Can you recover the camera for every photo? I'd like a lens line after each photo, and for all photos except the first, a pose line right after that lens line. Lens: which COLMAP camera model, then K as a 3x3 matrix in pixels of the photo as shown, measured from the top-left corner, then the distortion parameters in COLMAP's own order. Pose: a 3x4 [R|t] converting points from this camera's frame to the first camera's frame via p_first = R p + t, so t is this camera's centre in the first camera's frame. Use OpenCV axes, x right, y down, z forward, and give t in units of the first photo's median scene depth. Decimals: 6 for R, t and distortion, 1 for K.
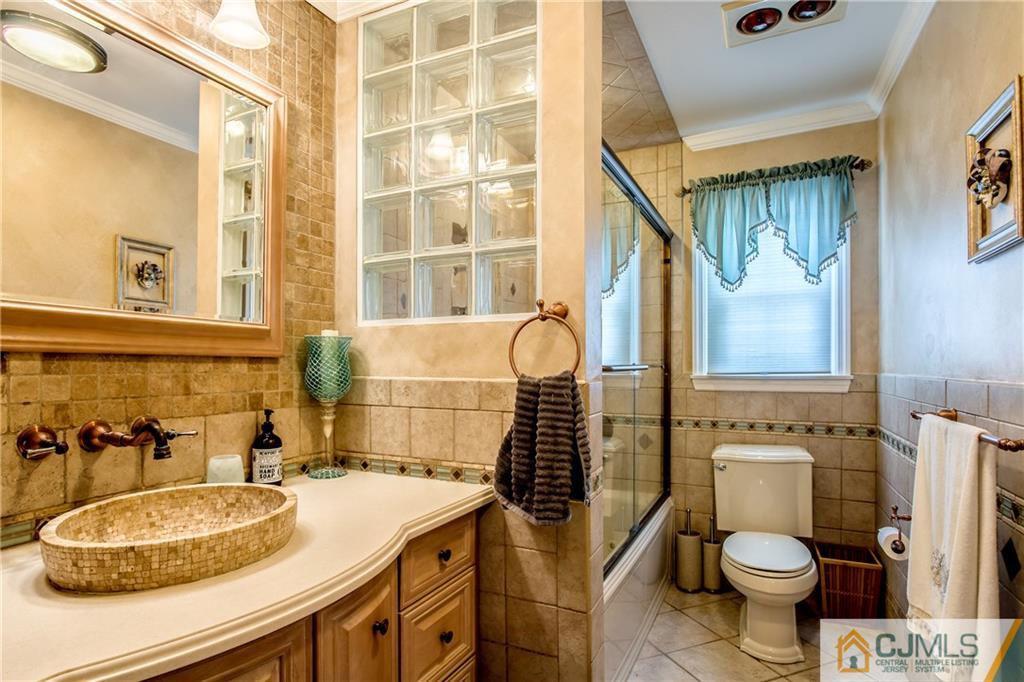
lens RADIAL K [[555.4, 0, 513.1], [0, 555.4, 340.5], [0, 0, 1]] dist [-0.039630, -0.001254]
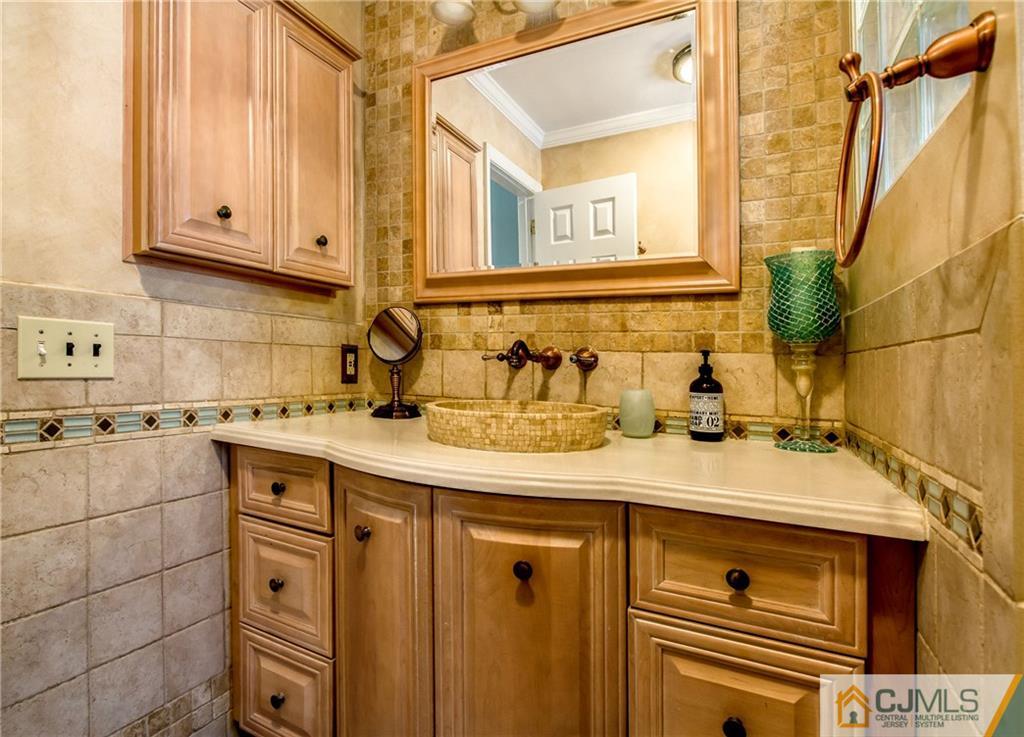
lens RADIAL K [[465.7, 0, 512.8], [0, 465.7, 367.9], [0, 0, 1]] dist [-0.002847, -0.000085]
pose [[-0.035488, -0.006976, -0.999346, 0.355825], [0.006419, 0.999953, -0.007208, 0.174369], [0.999349, -0.006671, -0.035442, 0.788219]]
